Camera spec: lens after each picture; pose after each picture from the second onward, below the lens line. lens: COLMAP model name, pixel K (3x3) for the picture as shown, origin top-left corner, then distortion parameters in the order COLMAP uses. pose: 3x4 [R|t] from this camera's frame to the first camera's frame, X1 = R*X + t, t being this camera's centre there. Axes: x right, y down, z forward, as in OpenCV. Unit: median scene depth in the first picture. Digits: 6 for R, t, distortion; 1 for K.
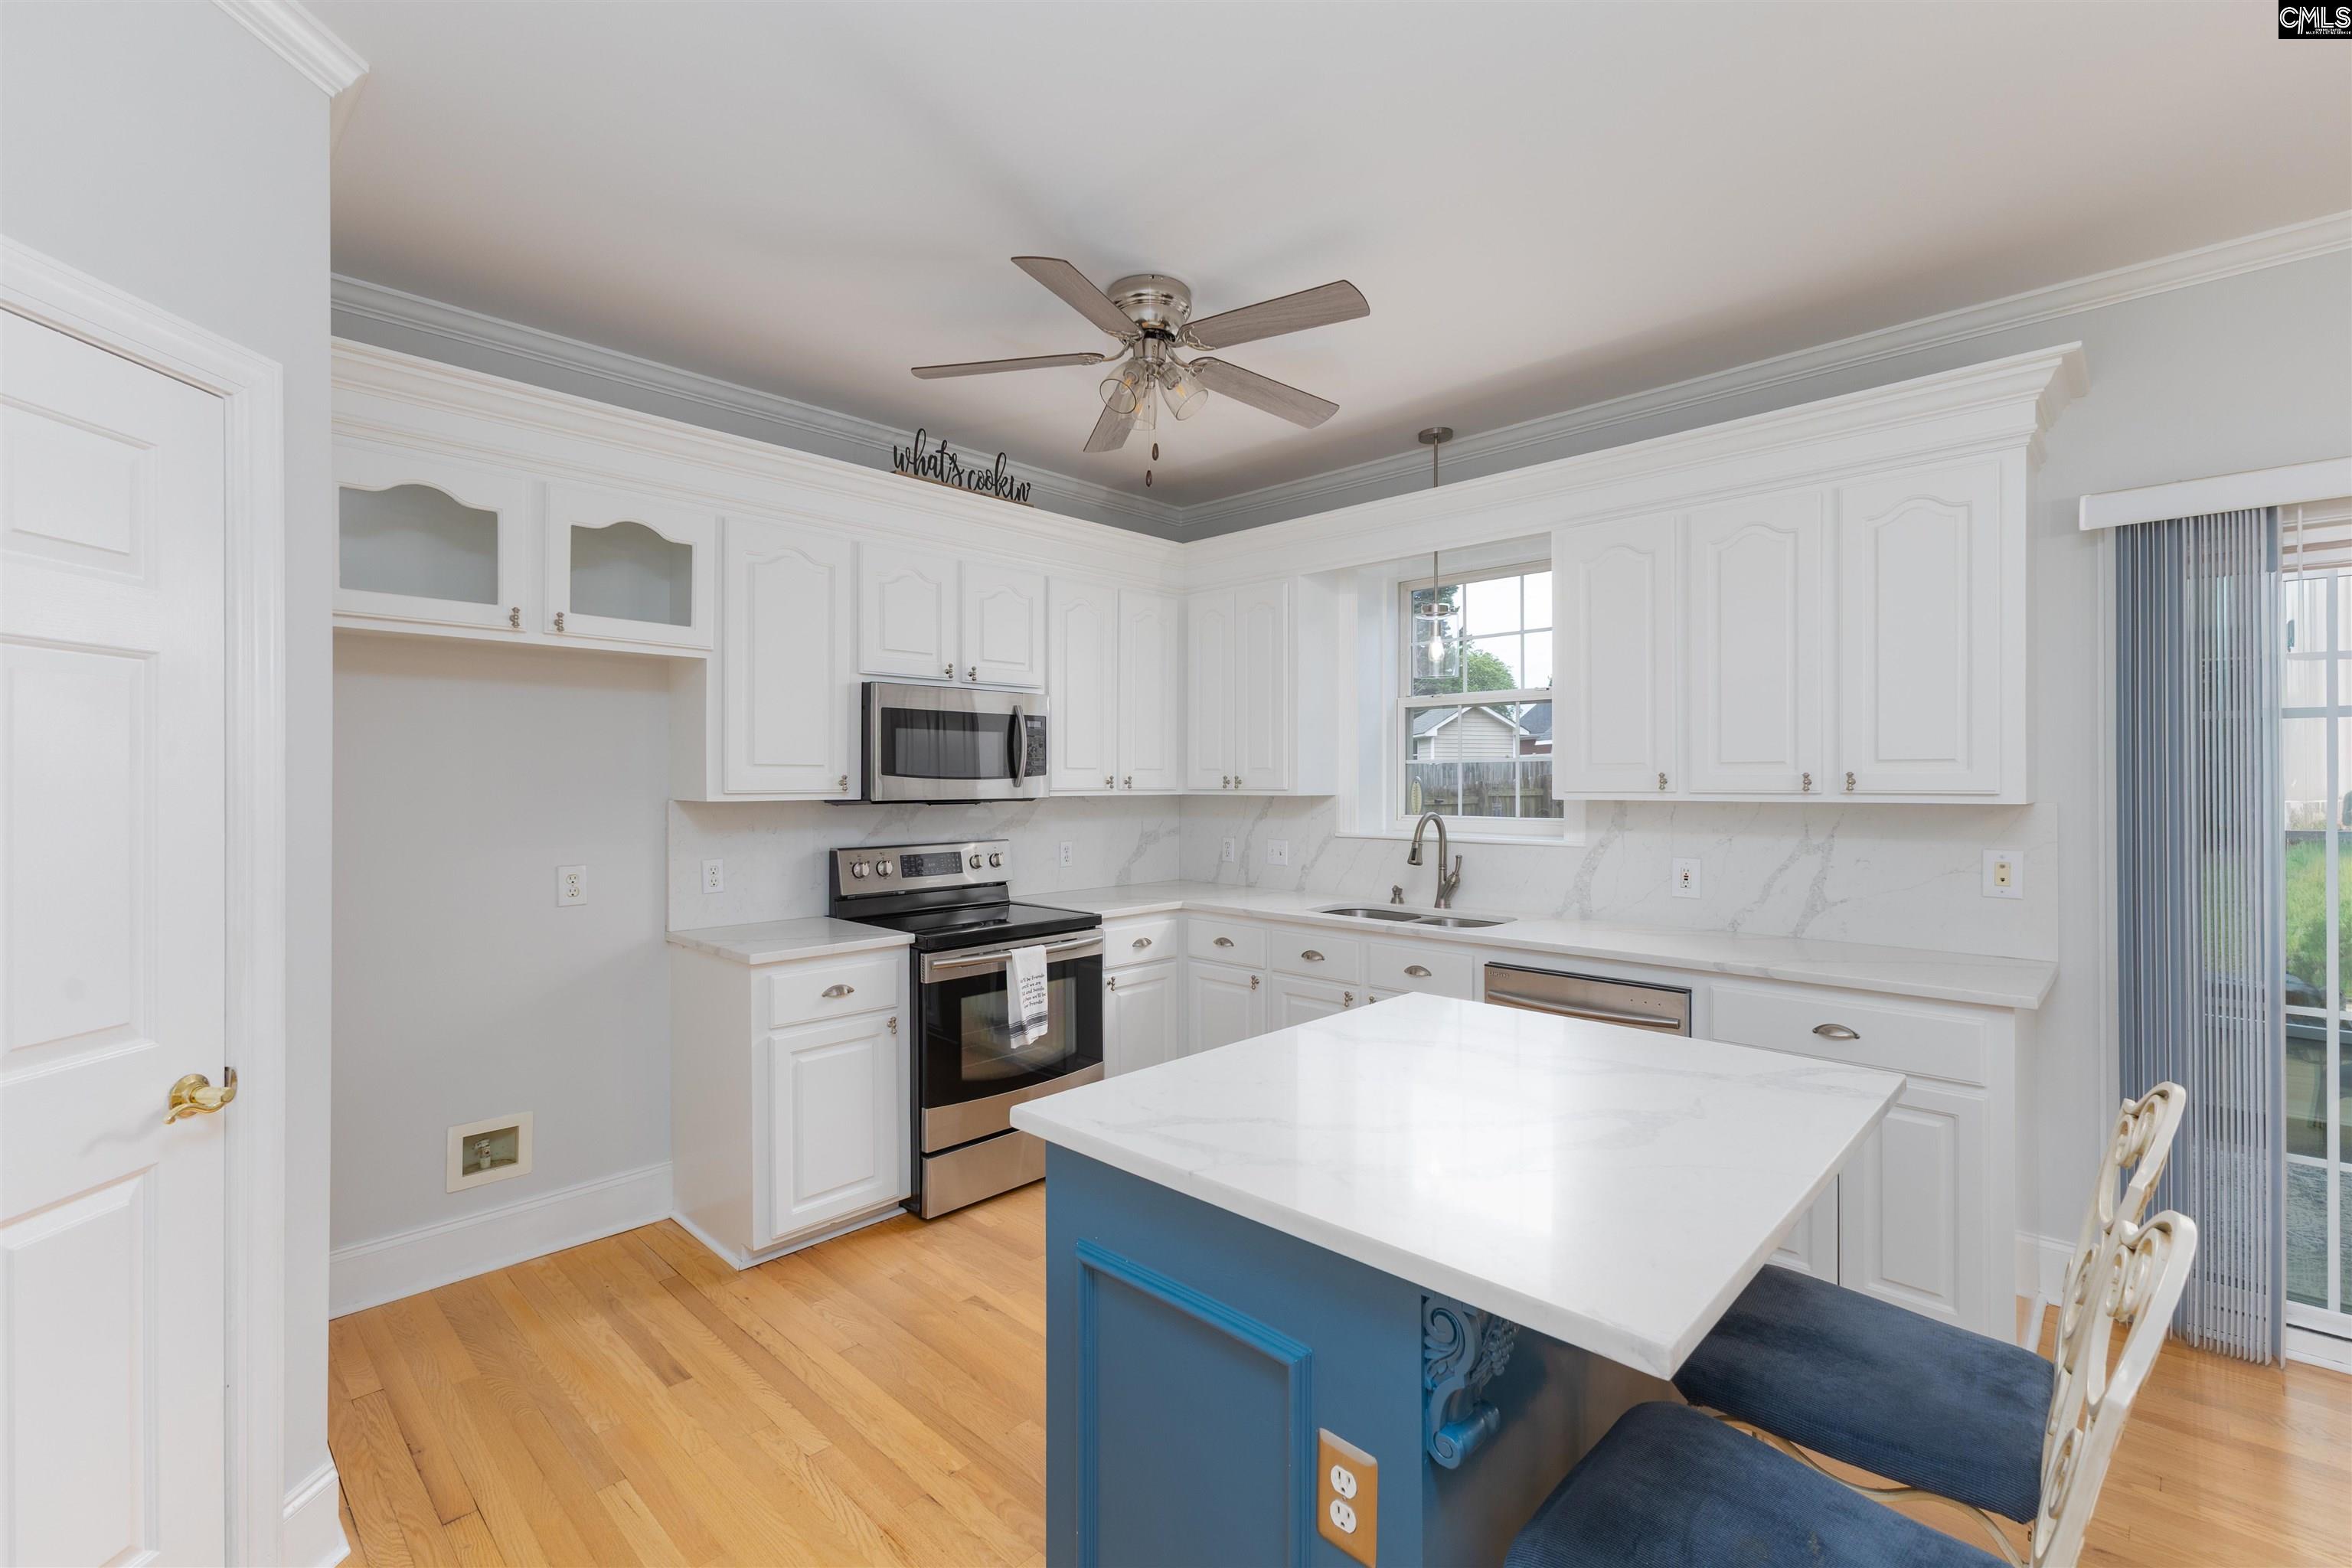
lens RADIAL K [[1022.1, 0, 1198.5], [0, 1022.1, 778.5], [0, 0, 1]] dist [0.013241, -0.000334]
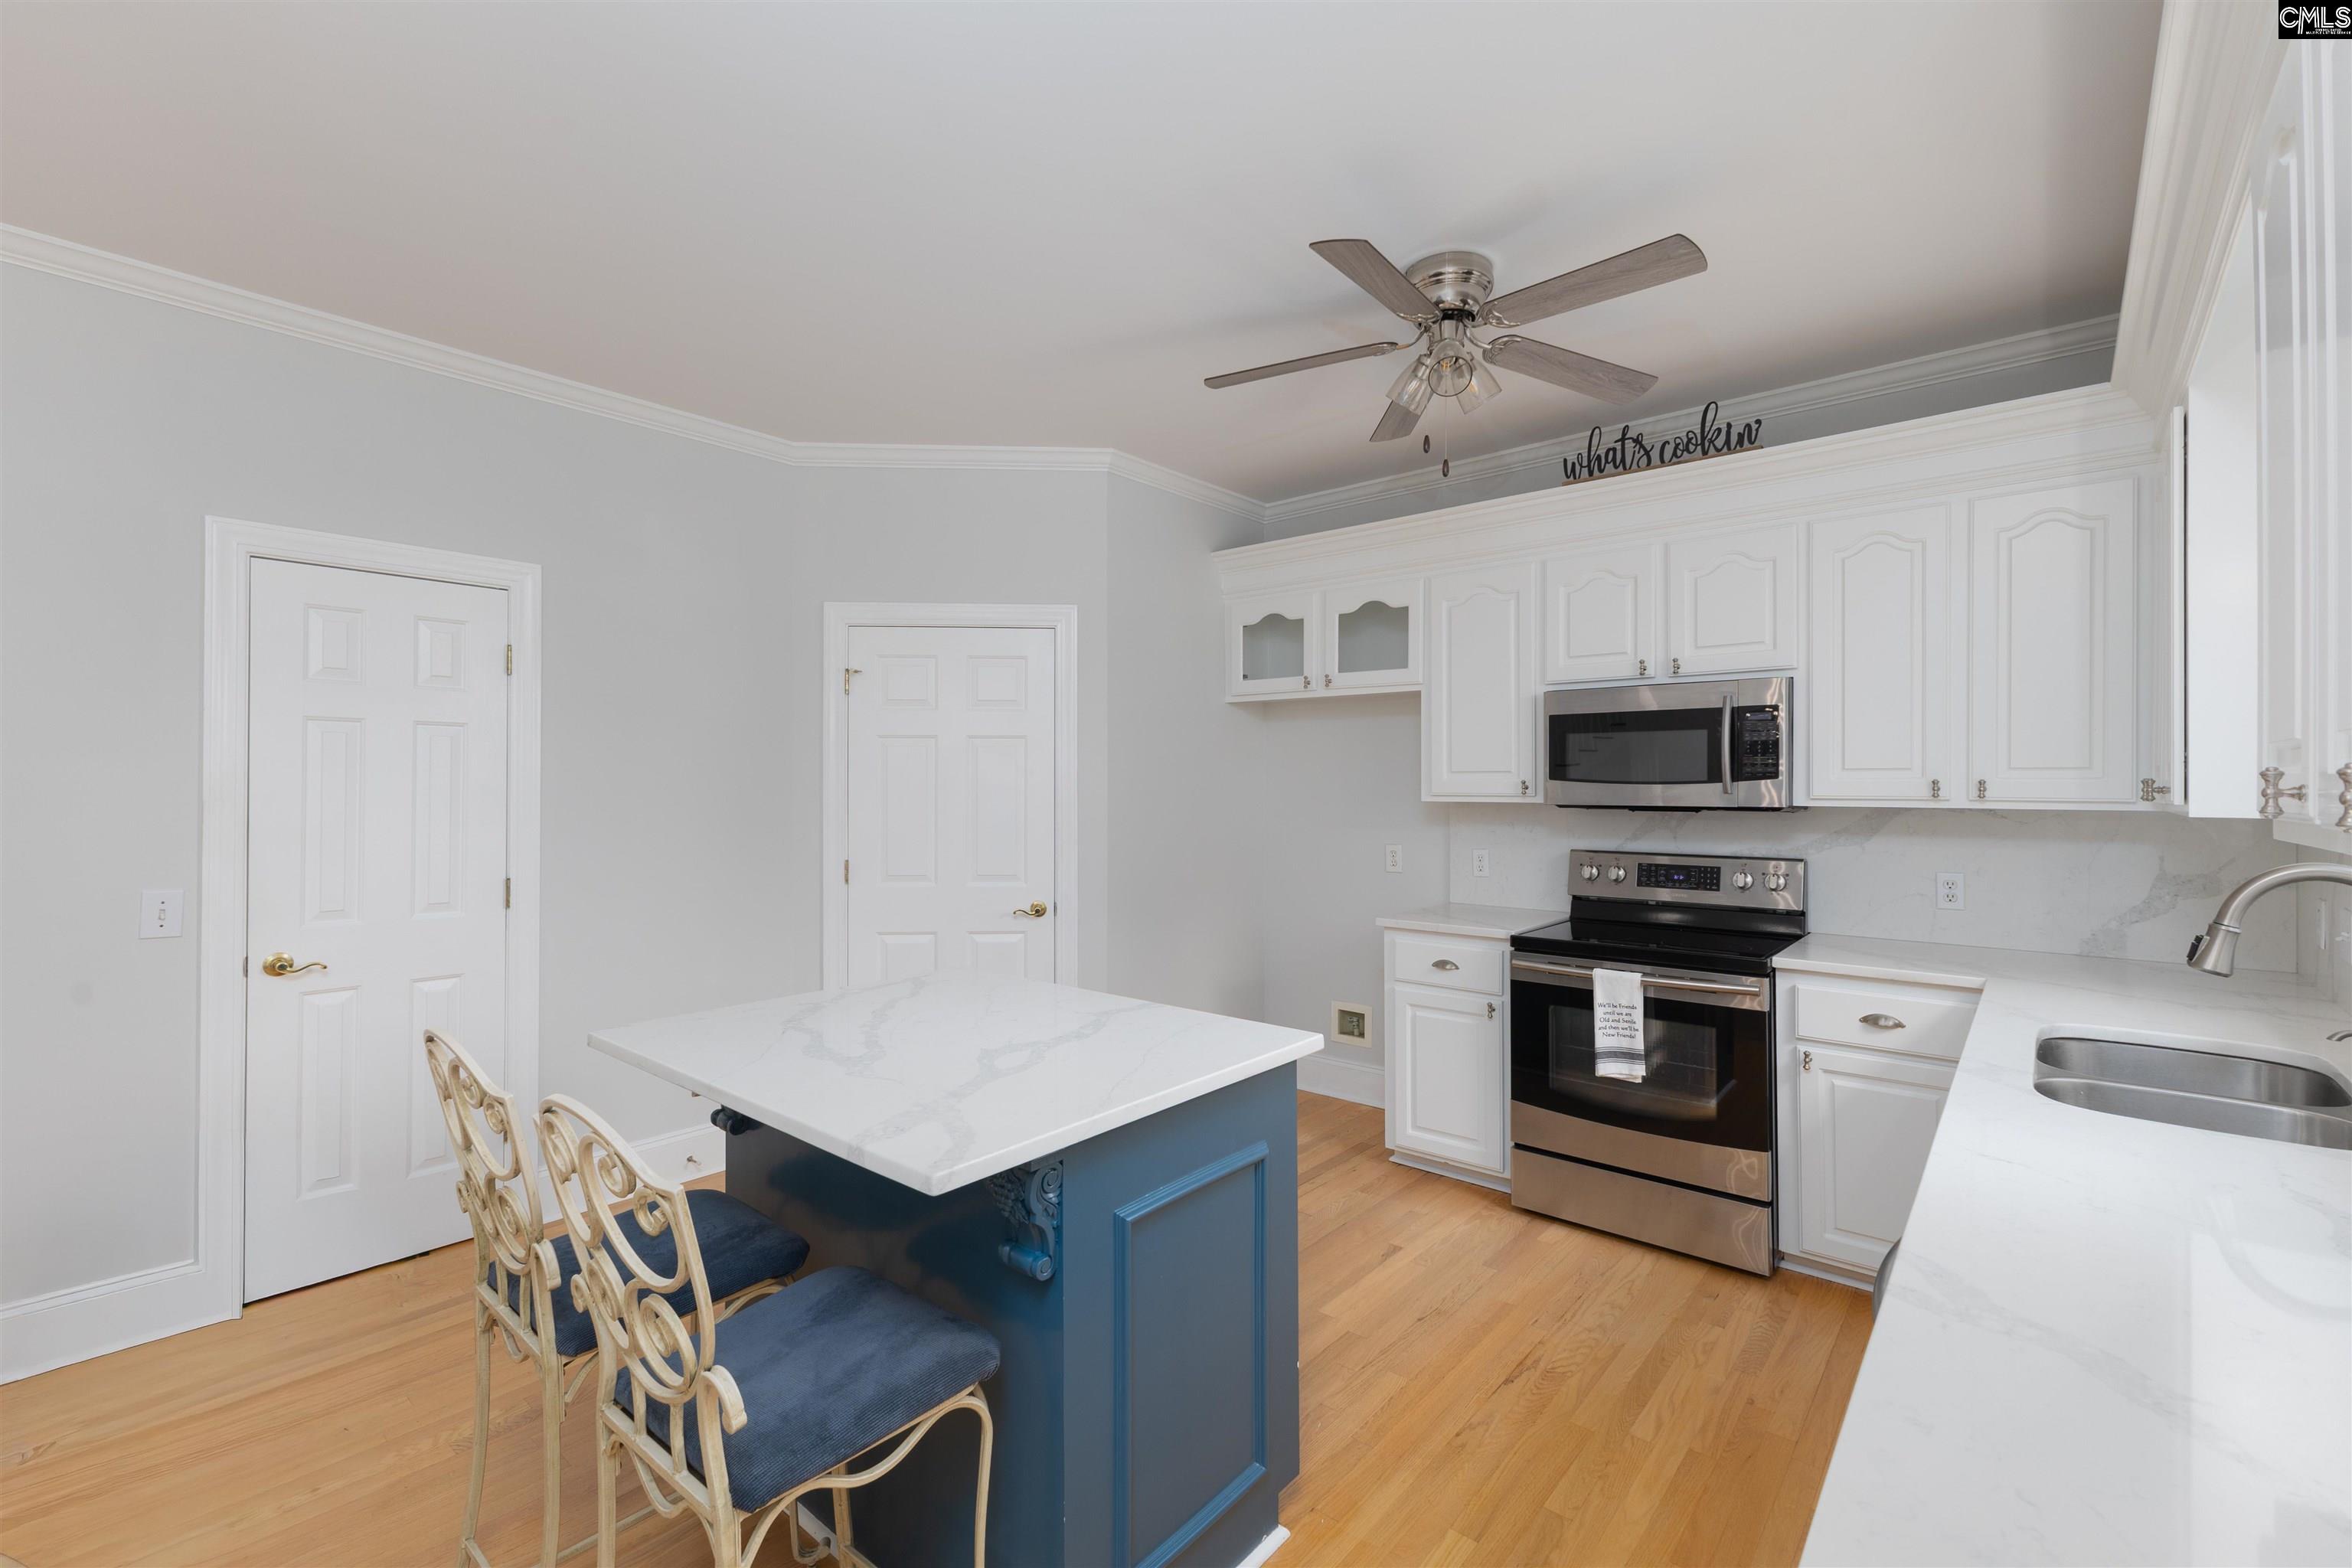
lens RADIAL K [[1022.1, 0, 1175.5], [0, 1022.1, 784.6], [0, 0, 1]] dist [0.013241, -0.000334]
pose [[0.050552, 0.005599, -0.998706, 0.690156], [0.003413, 0.999977, 0.005779, -0.006075], [0.998716, -0.003701, 0.050532, 0.547783]]
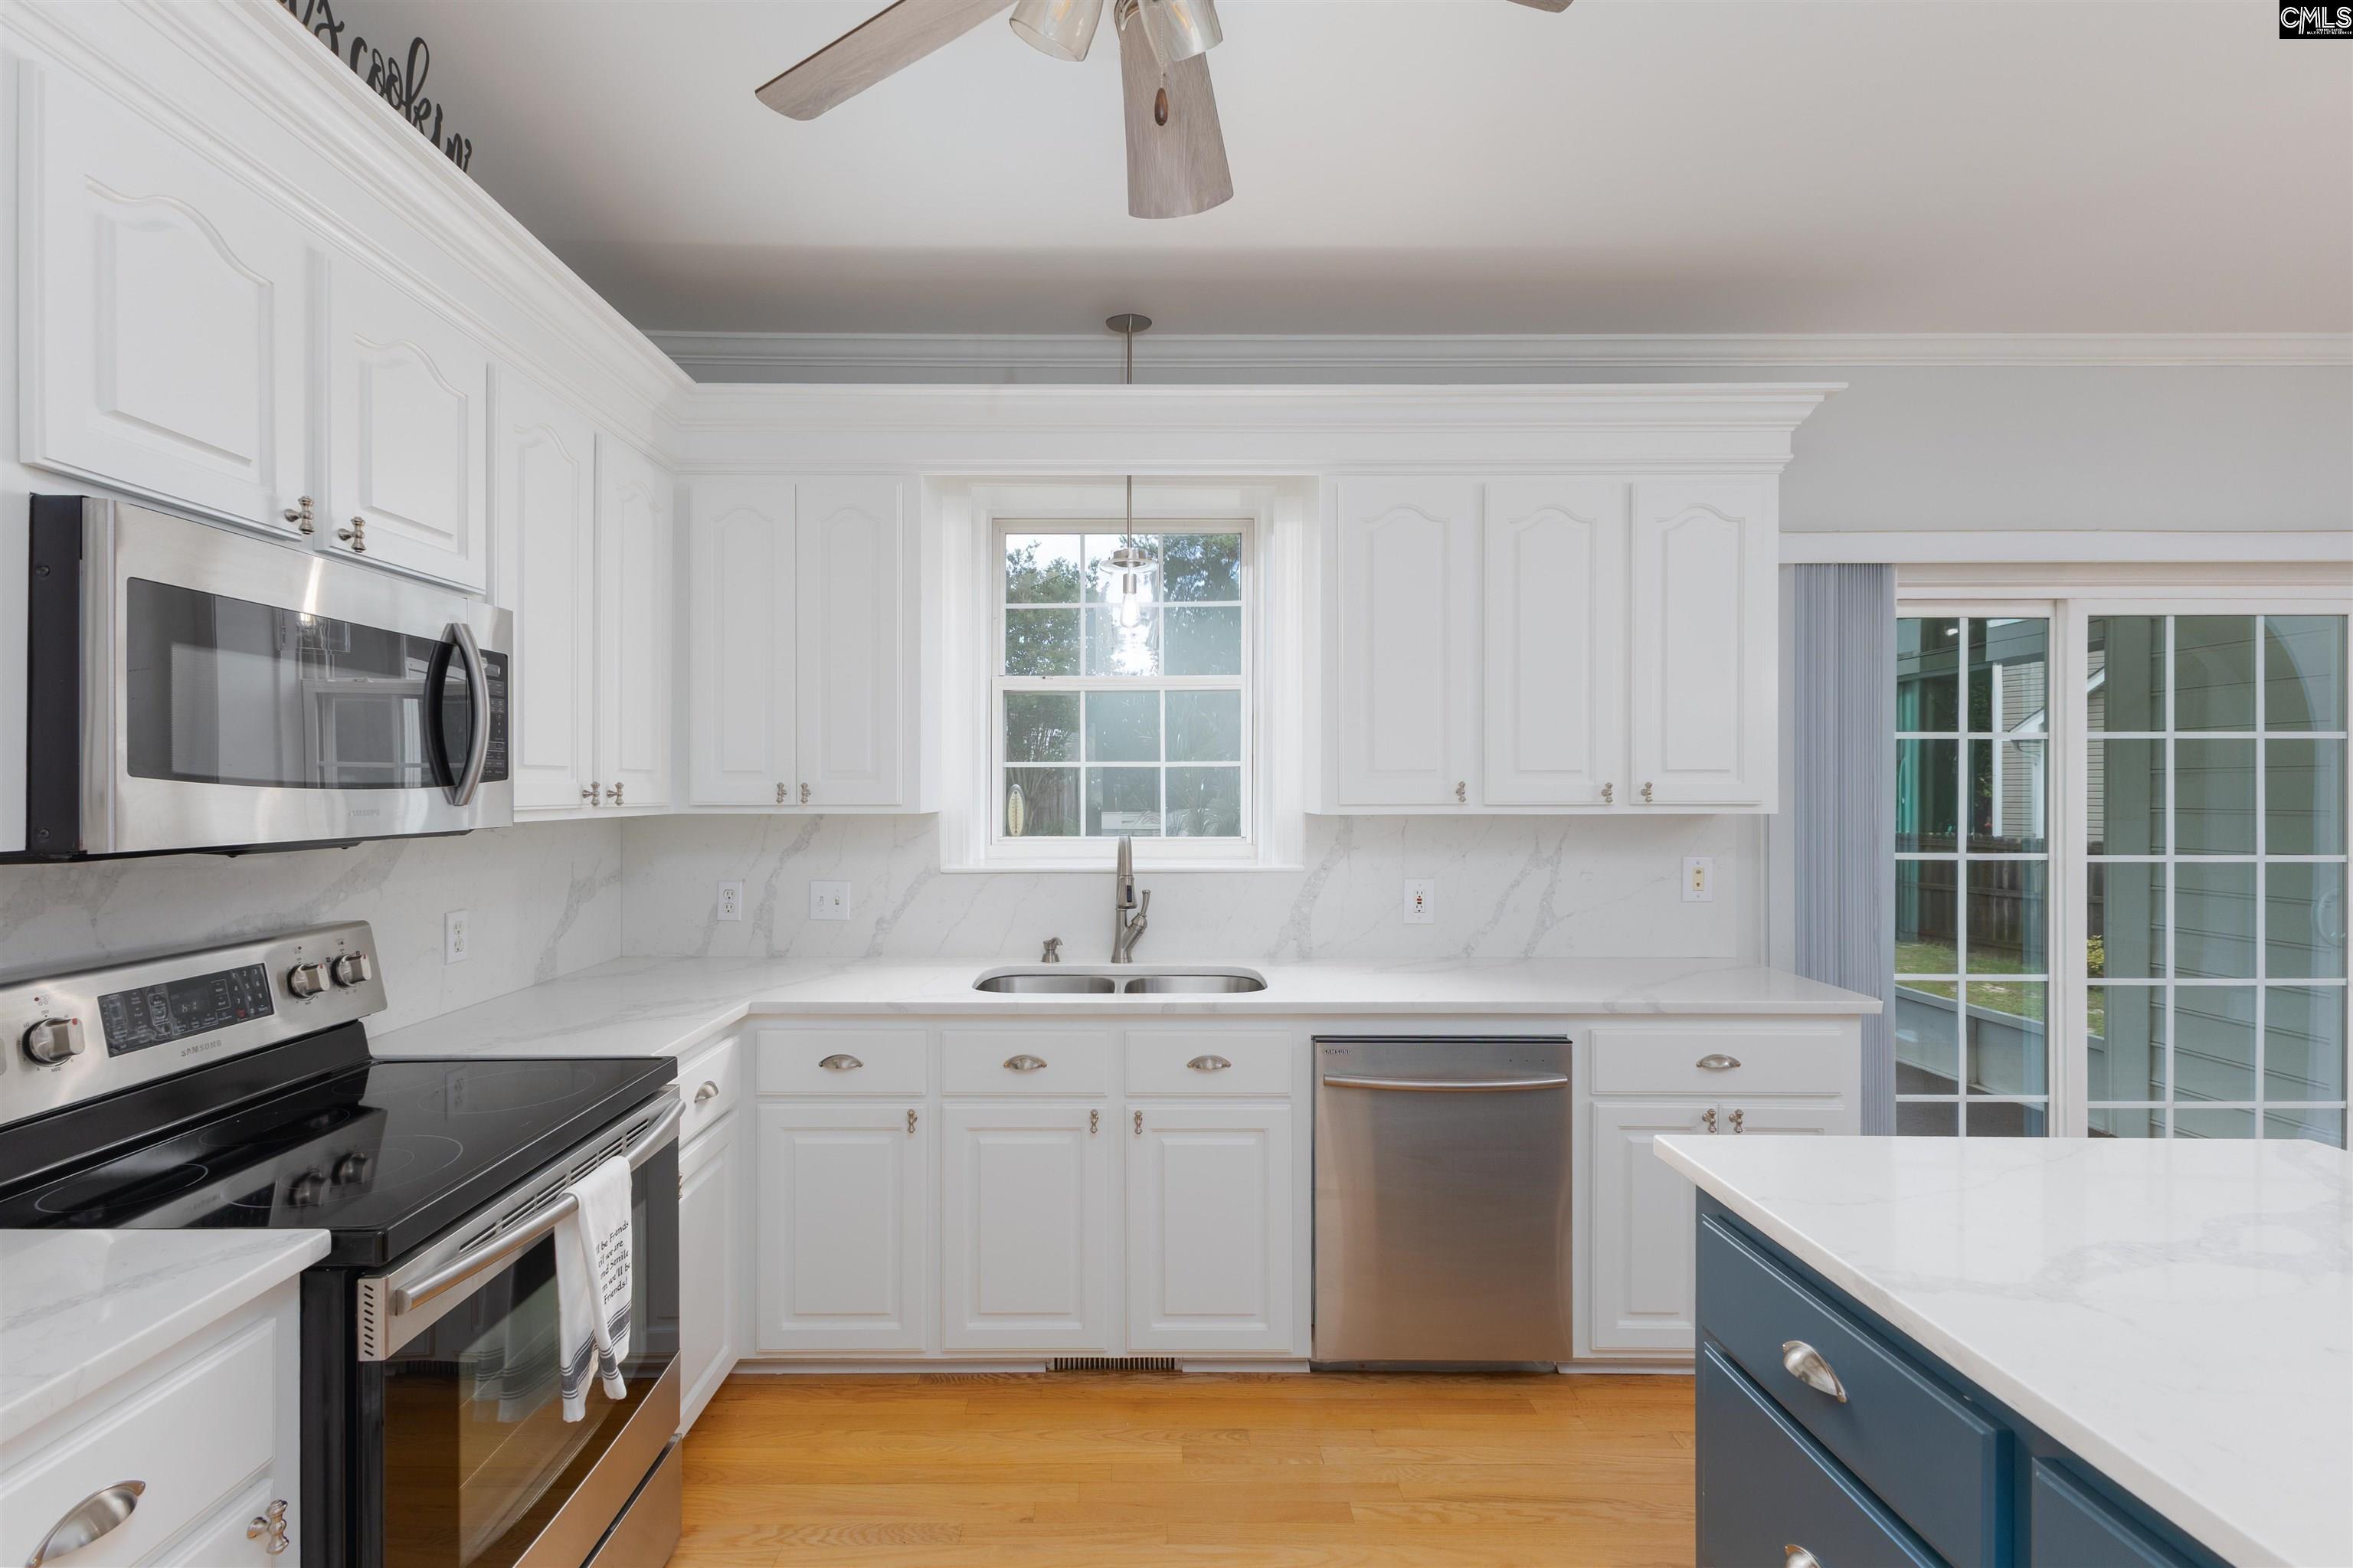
lens RADIAL K [[1022.6, 0, 1131.3], [0, 1022.6, 786.1], [0, 0, 1]] dist [0.013241, -0.000334]
pose [[0.728640, 0.002094, 0.684894, -0.294854], [-0.001869, 0.999998, -0.001069, -0.000527], [-0.684894, -0.000501, 0.728642, 0.507441]]
